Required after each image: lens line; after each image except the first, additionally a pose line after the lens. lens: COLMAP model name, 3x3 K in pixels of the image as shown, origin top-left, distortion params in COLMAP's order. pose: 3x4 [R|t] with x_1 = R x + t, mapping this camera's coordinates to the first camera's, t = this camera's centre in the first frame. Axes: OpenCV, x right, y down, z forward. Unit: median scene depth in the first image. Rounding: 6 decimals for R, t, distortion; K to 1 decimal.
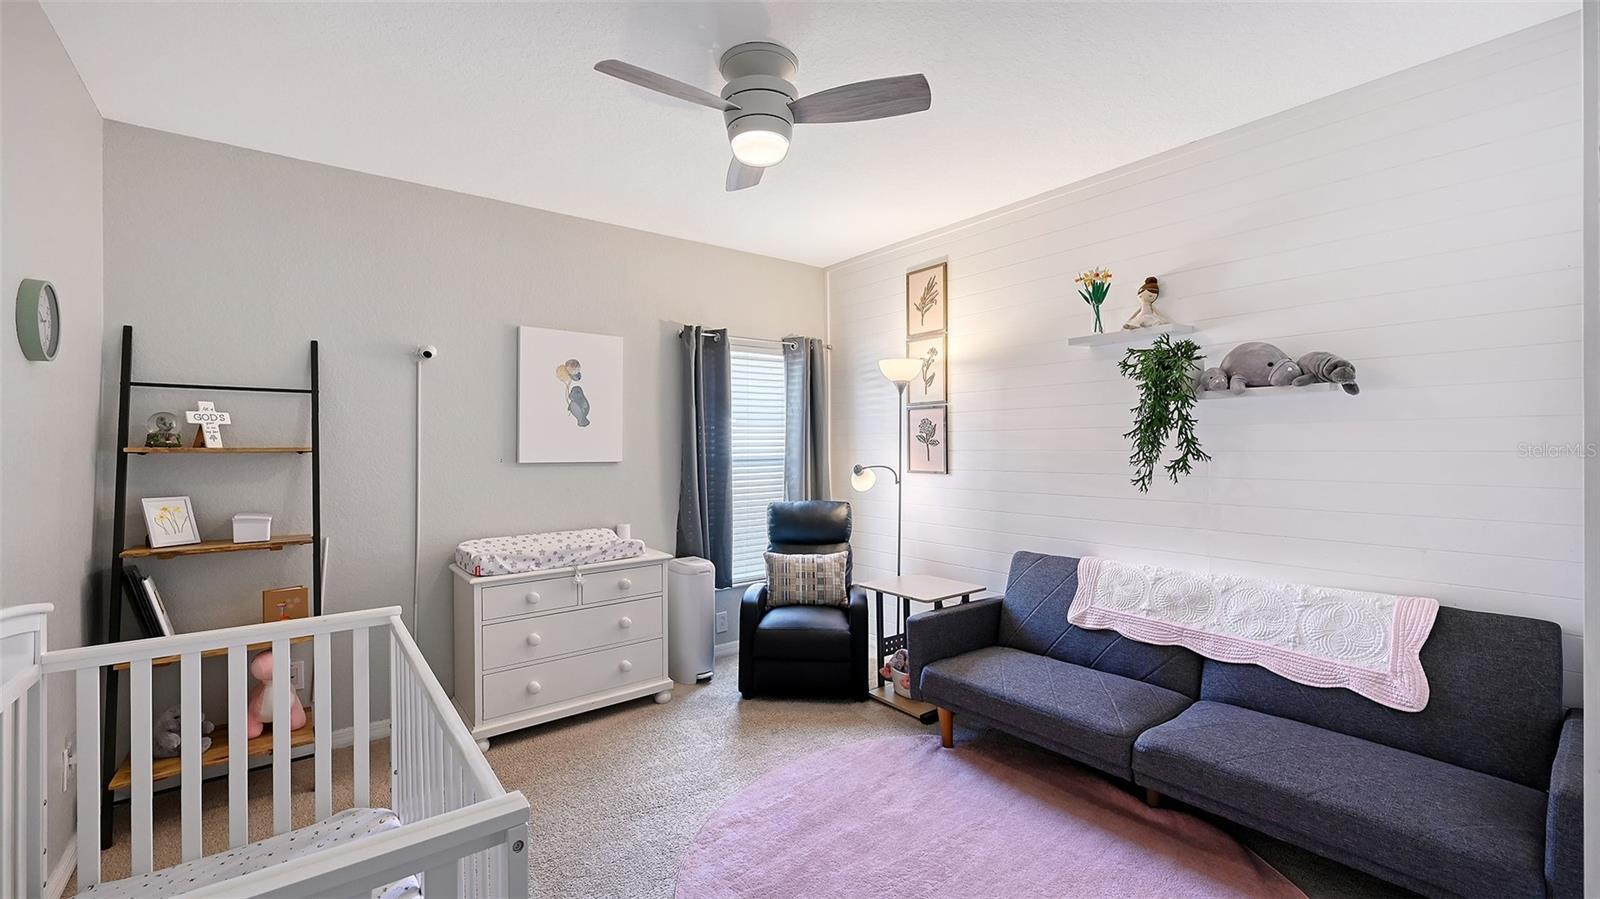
lens RADIAL K [[644.8, 0, 802.8], [0, 644.8, 454.7], [0, 0, 1]] dist [-0.000283, 0.000016]
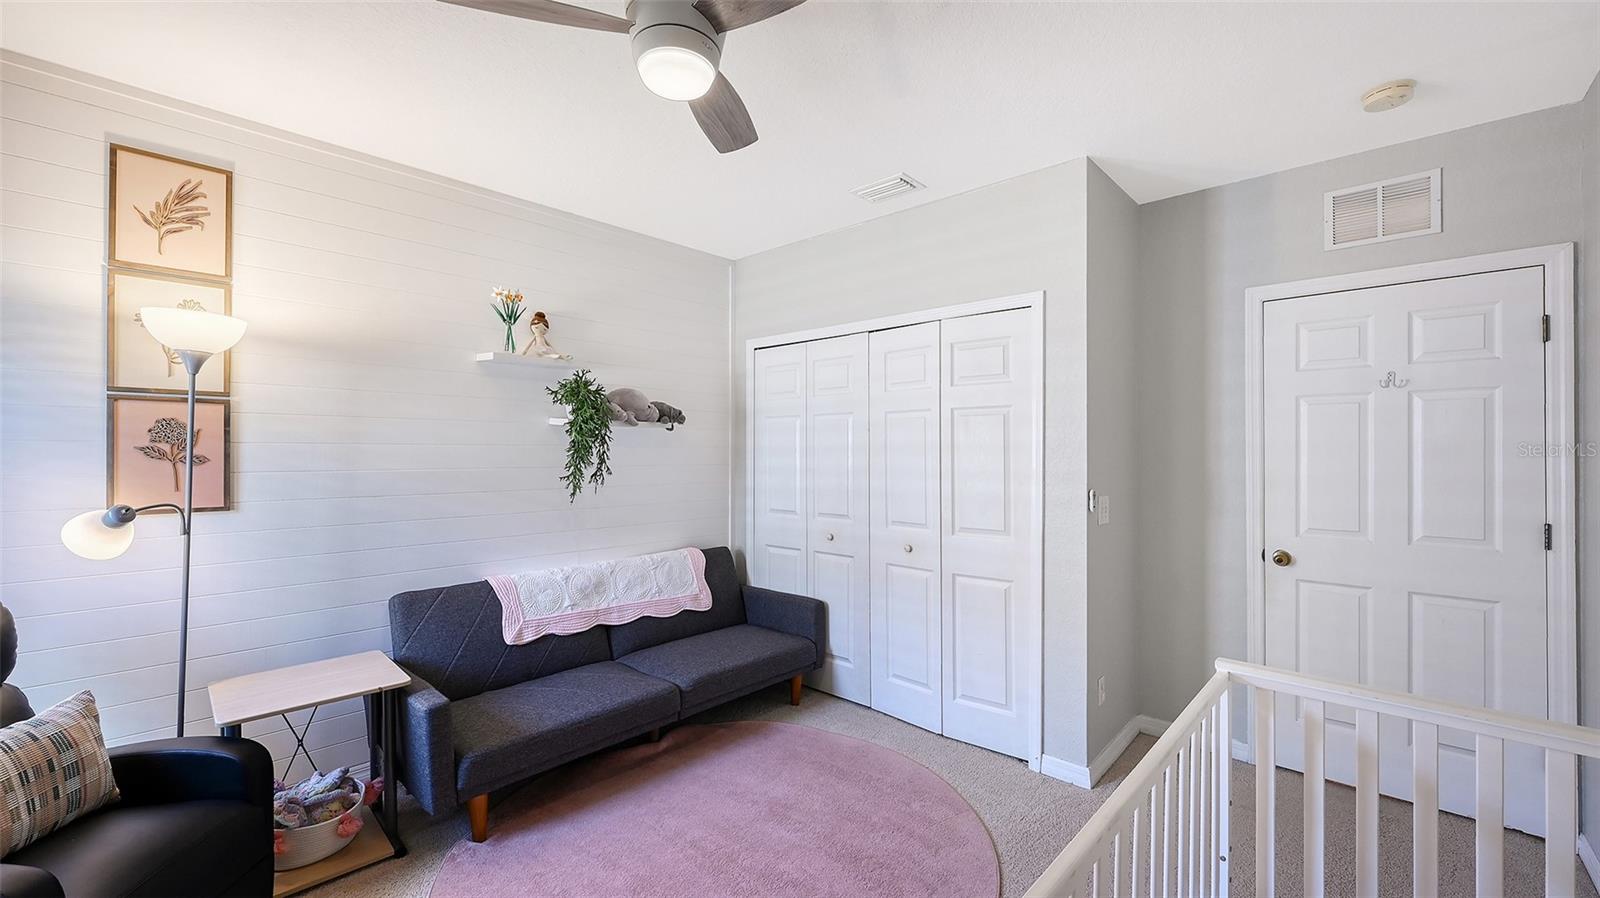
lens RADIAL K [[644.8, 0, 802.8], [0, 644.8, 454.2], [0, 0, 1]] dist [-0.000283, 0.000016]
pose [[-0.147918, 0.001811, 0.988998, -0.620467], [0.013586, 0.999908, 0.000200, -0.021874], [-0.988906, 0.013466, -0.147929, 0.707698]]
